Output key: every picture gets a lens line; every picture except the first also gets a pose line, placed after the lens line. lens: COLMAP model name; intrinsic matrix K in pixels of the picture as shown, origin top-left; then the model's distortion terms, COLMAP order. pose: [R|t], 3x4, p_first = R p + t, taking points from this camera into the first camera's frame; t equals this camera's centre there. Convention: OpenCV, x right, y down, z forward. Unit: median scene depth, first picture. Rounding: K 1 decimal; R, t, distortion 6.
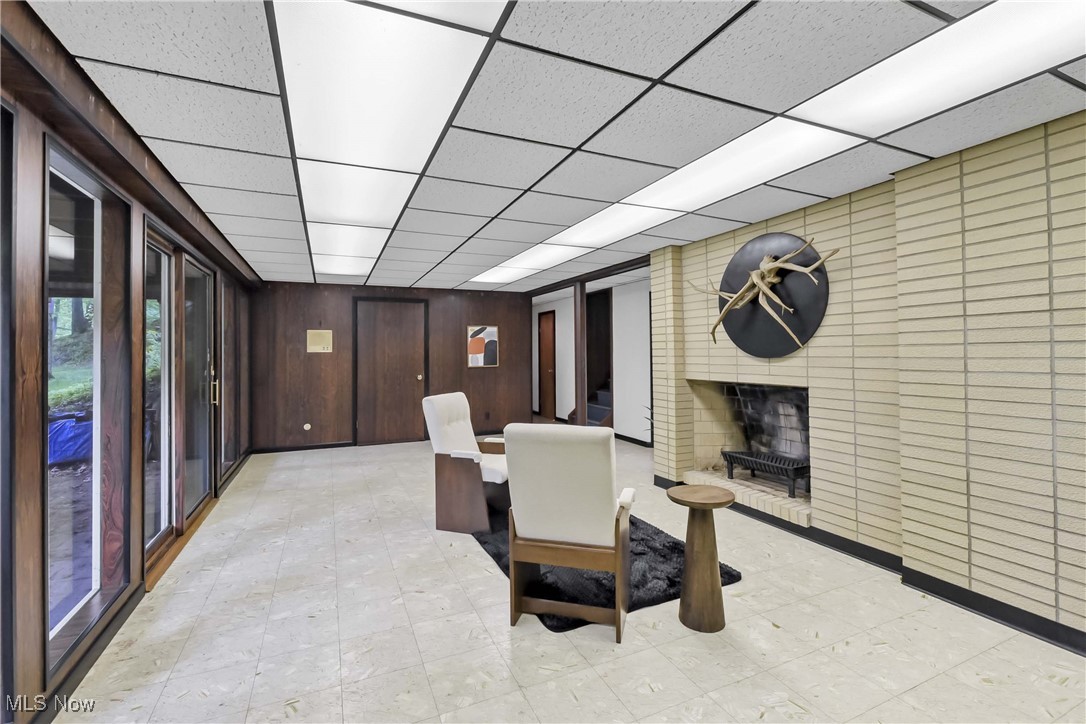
lens RADIAL K [[479.9, 0, 566.8], [0, 479.9, 345.9], [0, 0, 1]] dist [-0.001202, -0.000426]
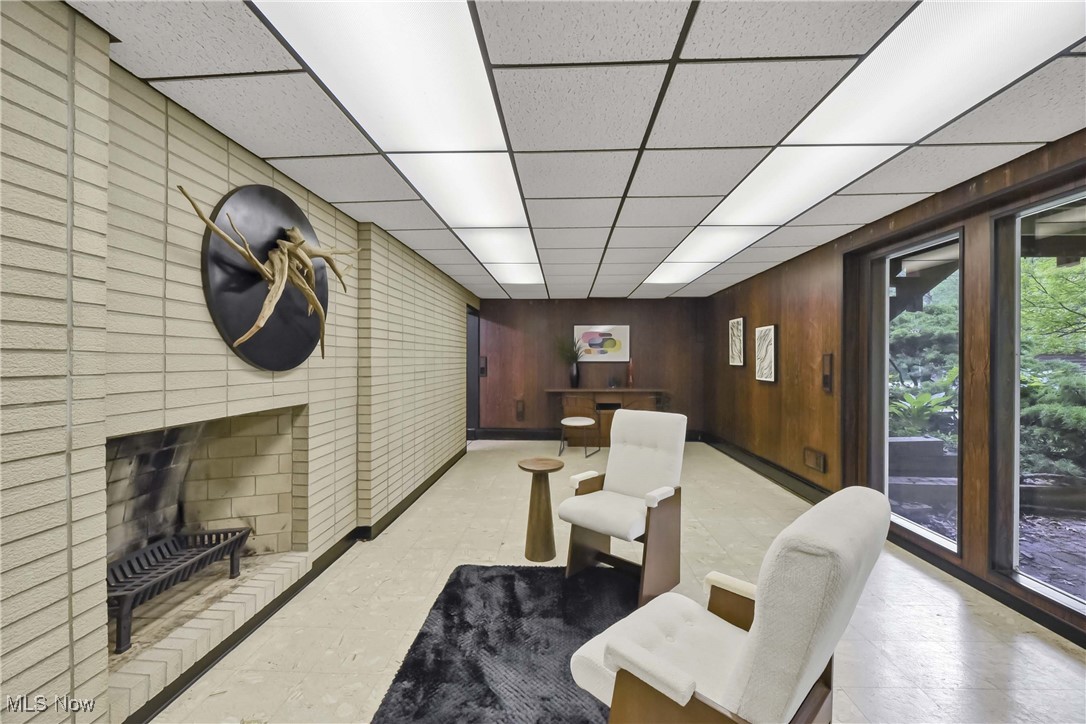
lens RADIAL K [[455.6, 0, 539.8], [0, 455.6, 362.8], [0, 0, 1]] dist [-0.002033, -0.001037]
pose [[-0.867749, 0.006359, 0.496961, -0.203900], [0.001384, 0.999945, -0.010378, 0.017599], [-0.497000, -0.008318, -0.867711, 1.196779]]
